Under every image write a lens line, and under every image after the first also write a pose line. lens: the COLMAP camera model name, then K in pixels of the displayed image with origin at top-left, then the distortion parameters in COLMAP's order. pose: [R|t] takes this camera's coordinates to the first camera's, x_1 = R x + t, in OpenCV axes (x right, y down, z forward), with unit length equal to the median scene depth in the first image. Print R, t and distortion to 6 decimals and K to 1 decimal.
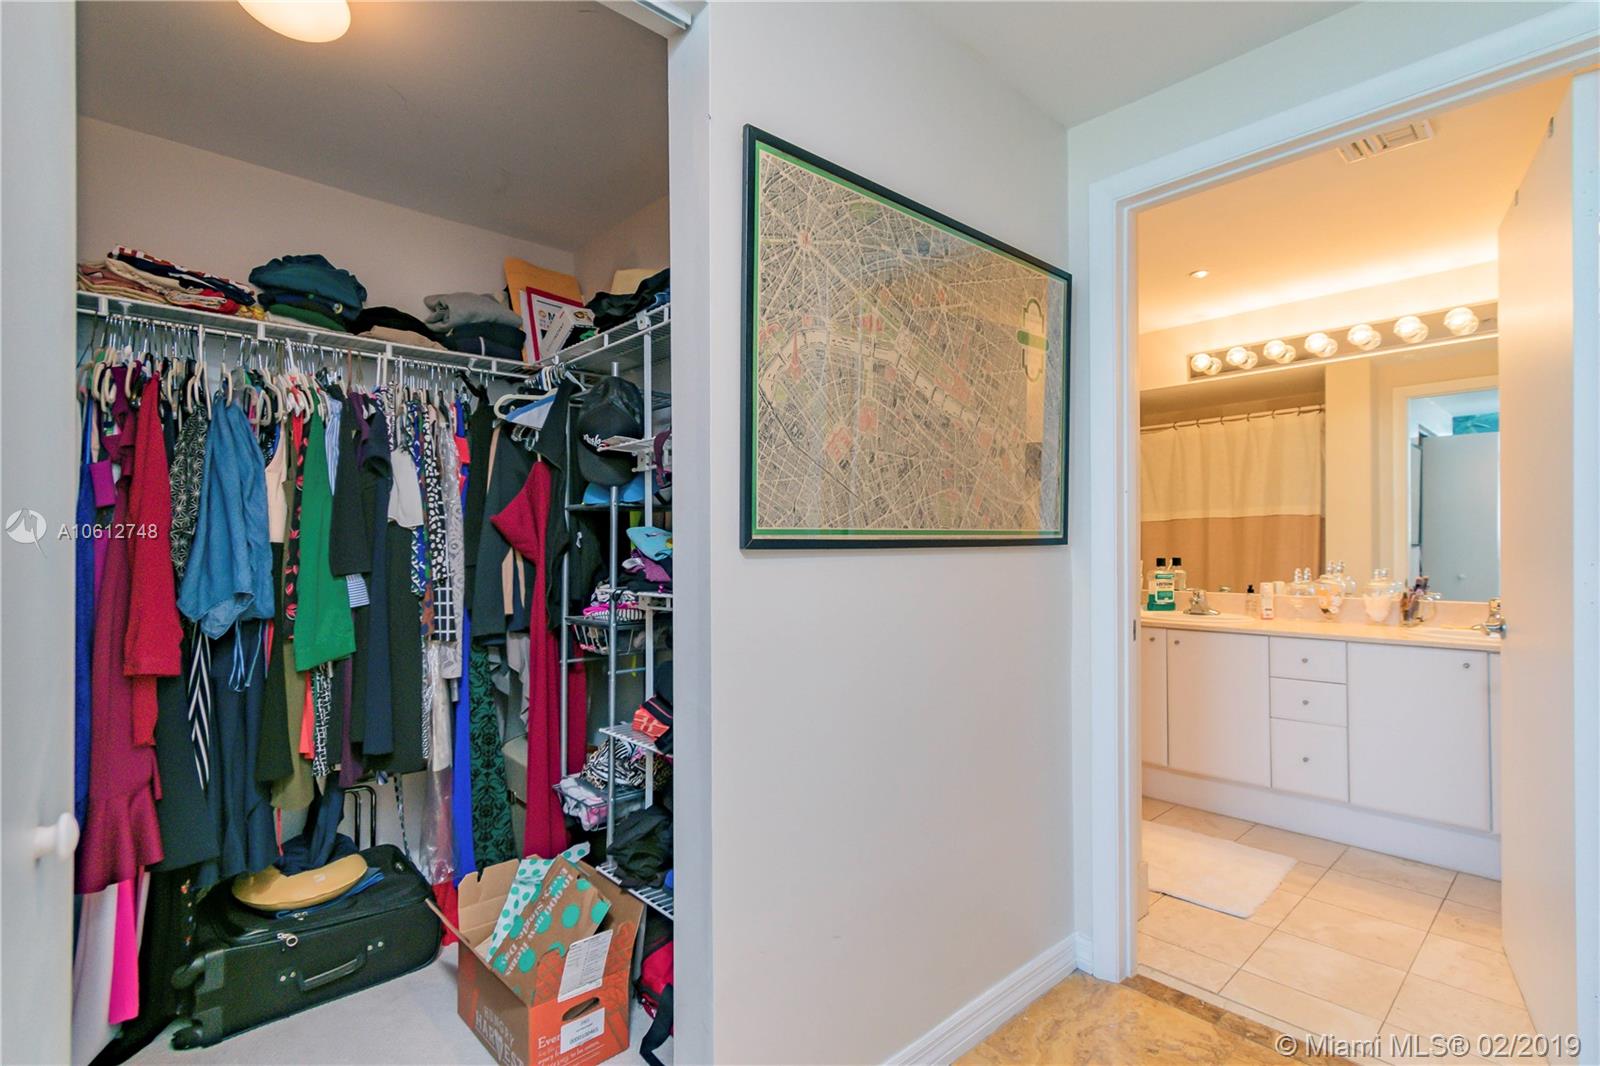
lens RADIAL K [[742.0, 0, 800.0], [0, 742.0, 533.0], [0, 0, 1]] dist [0.000777, -0.001235]
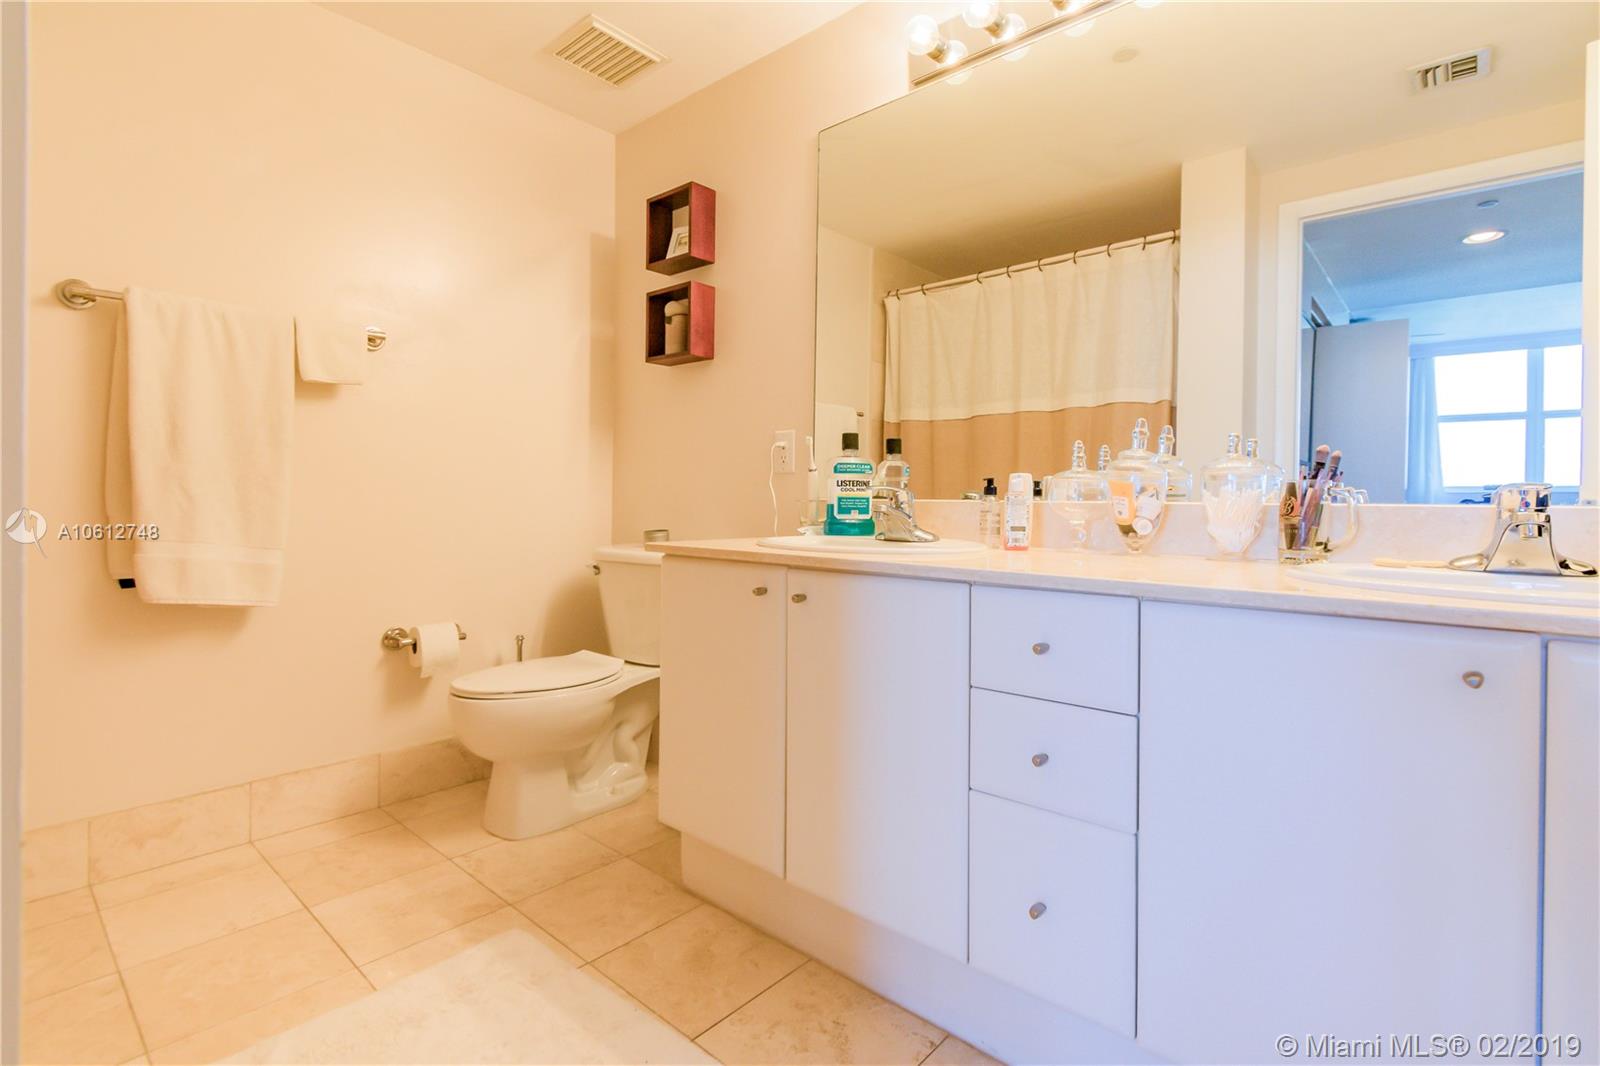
lens RADIAL K [[743.8, 0, 795.3], [0, 743.8, 488.8], [0, 0, 1]] dist [-0.001485, -0.000254]
pose [[0.995229, 0.018101, 0.095869, 0.437114], [-0.018503, 0.999823, 0.003305, 0.077428], [-0.095792, -0.005063, 0.995388, 0.536402]]
